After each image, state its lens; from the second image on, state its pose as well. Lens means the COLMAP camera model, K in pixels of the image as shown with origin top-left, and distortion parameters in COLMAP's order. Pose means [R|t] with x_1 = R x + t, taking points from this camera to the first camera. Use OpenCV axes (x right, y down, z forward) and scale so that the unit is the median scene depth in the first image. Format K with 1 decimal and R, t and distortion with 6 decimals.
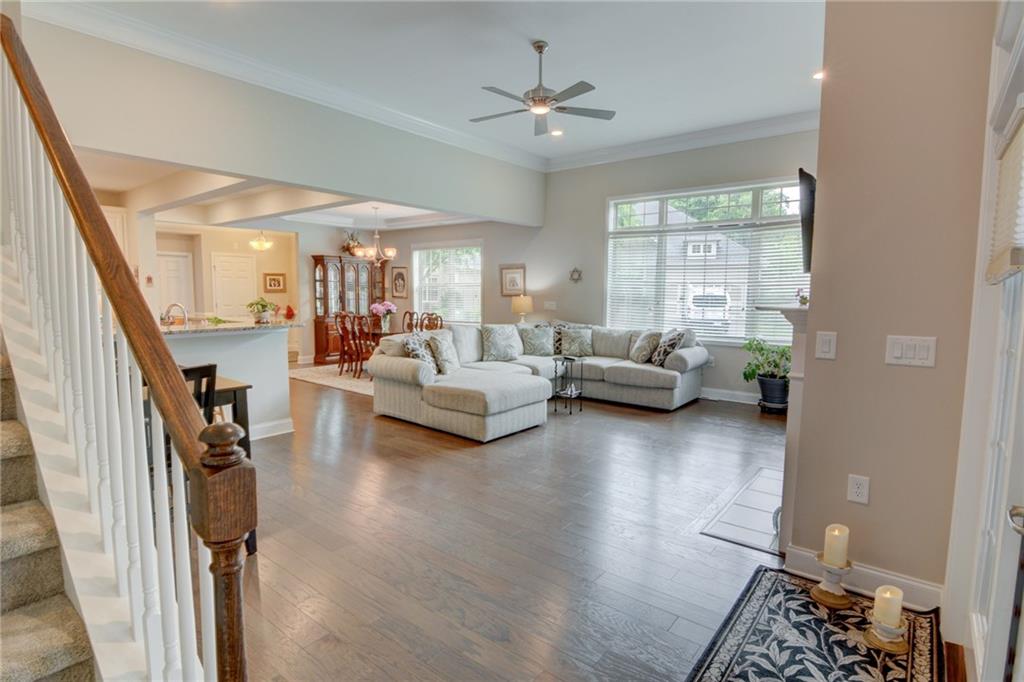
lens RADIAL K [[522.7, 0, 512.0], [0, 522.7, 341.0], [0, 0, 1]] dist [-0.000104, -0.000094]
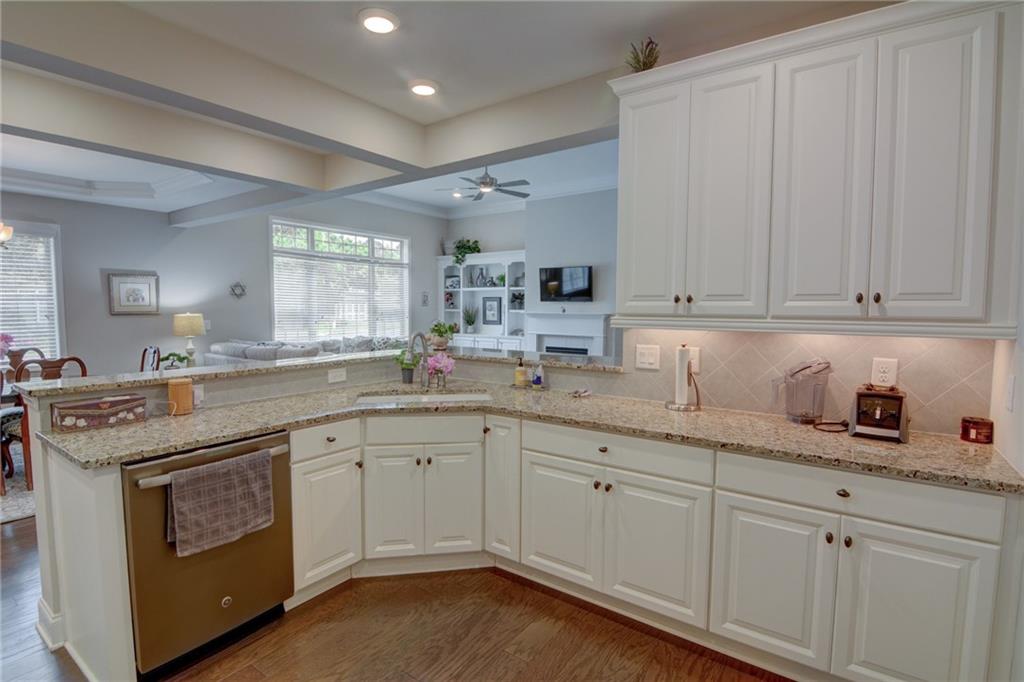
lens RADIAL K [[494.8, 0, 512.0], [0, 494.8, 341.0], [0, 0, 1]] dist [-0.001453, -0.000825]
pose [[-0.059586, -0.074717, 0.995423, -0.821135], [0.088524, 0.992870, 0.079825, -0.067731], [-0.994290, 0.092875, -0.052547, 0.608730]]
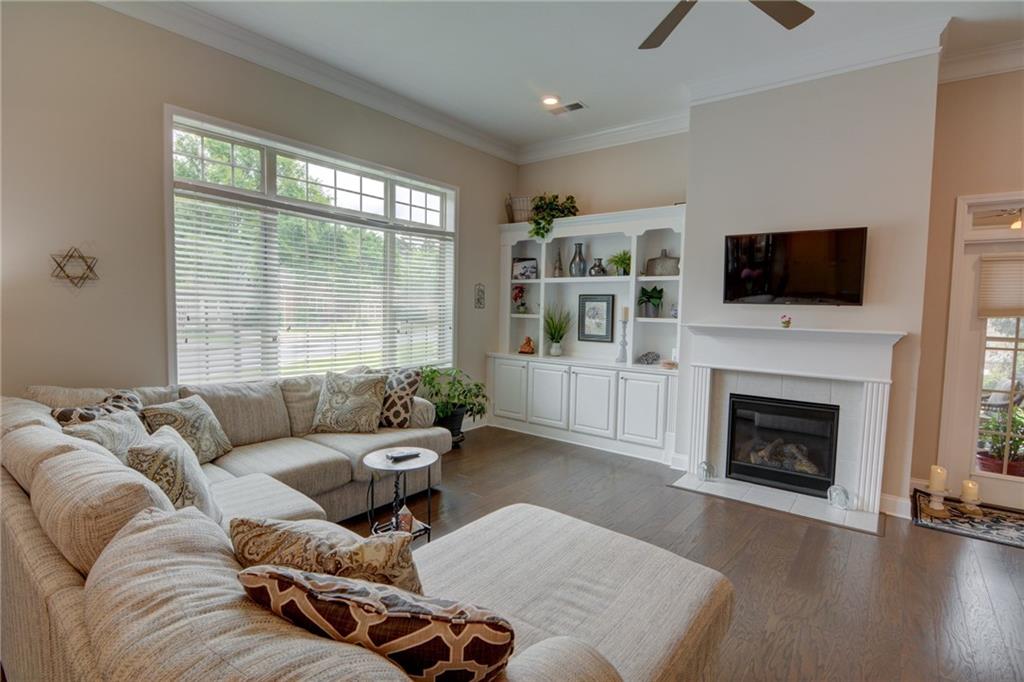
lens RADIAL K [[494.8, 0, 512.0], [0, 494.8, 341.0], [0, 0, 1]] dist [-0.001453, -0.000825]
pose [[-0.016753, -0.073839, 0.997129, -0.270013], [0.074545, 0.994402, 0.074889, -0.078400], [-0.997077, 0.075586, -0.011155, 0.721636]]
